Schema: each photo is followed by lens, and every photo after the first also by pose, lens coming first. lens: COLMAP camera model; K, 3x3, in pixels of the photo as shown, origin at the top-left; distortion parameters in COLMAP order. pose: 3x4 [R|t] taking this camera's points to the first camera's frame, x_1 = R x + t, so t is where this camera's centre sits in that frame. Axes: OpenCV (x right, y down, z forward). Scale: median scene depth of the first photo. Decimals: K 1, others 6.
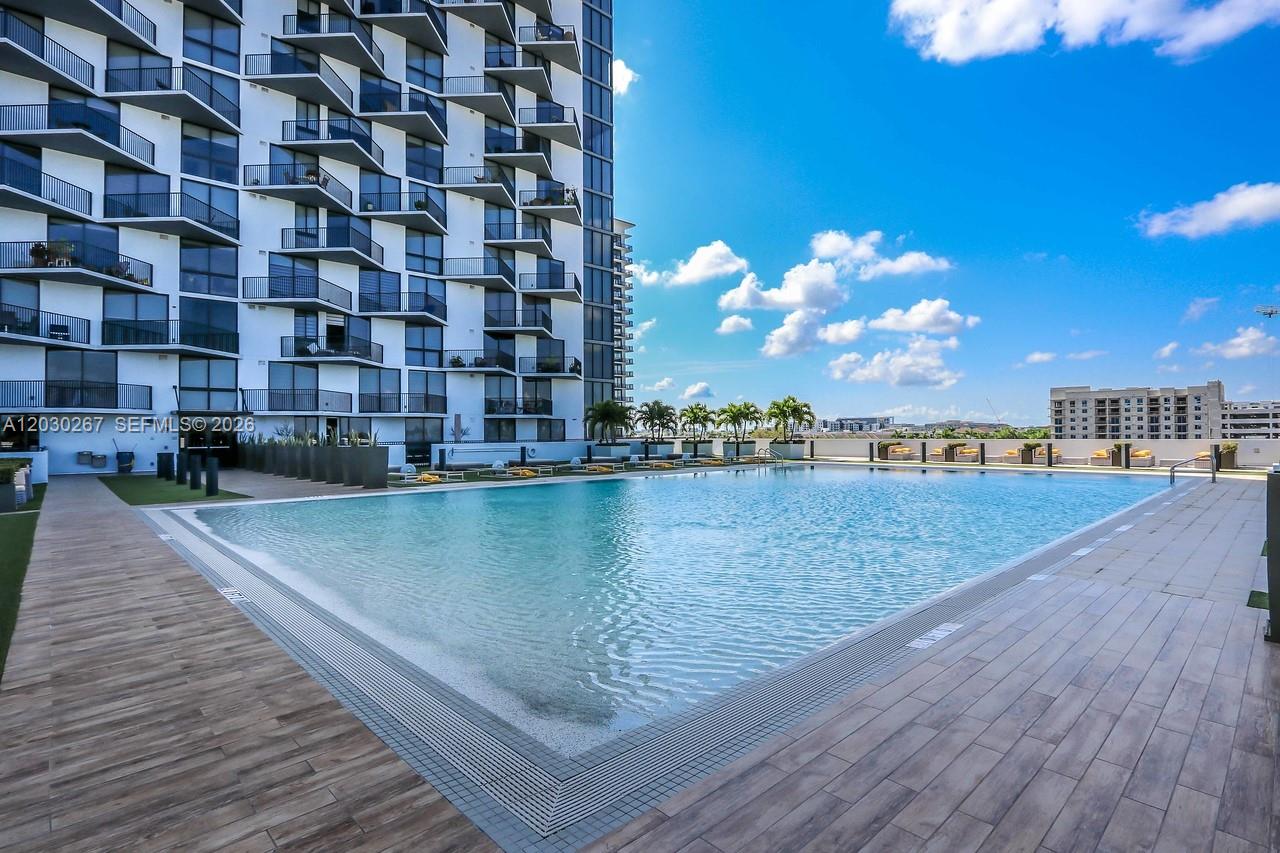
lens RADIAL K [[622.3, 0, 633.7], [0, 622.3, 423.7], [0, 0, 1]] dist [-0.011854, -0.000078]
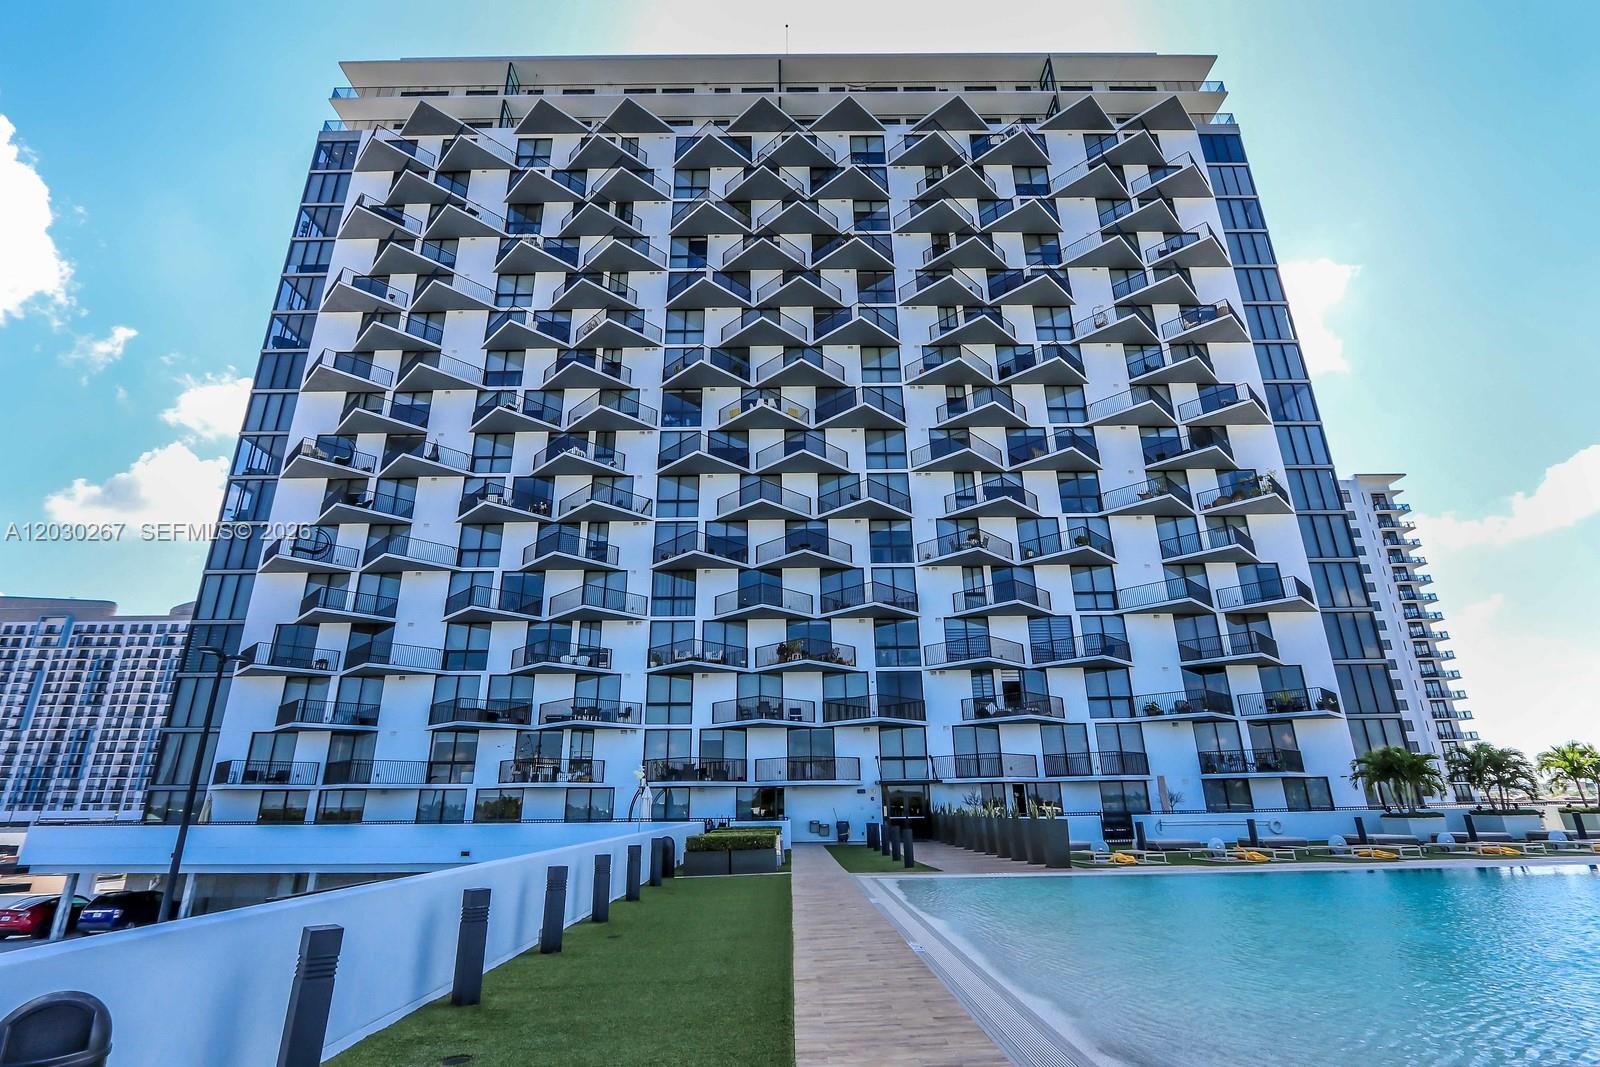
lens RADIAL K [[747.0, 0, 792.9], [0, 747.0, 536.2], [0, 0, 1]] dist [-0.018851, 0.001742]
pose [[0.732120, -0.230990, -0.640815, 0.062483], [0.016178, 0.946379, -0.322652, -0.006671], [0.680983, 0.225853, 0.696600, -0.079027]]
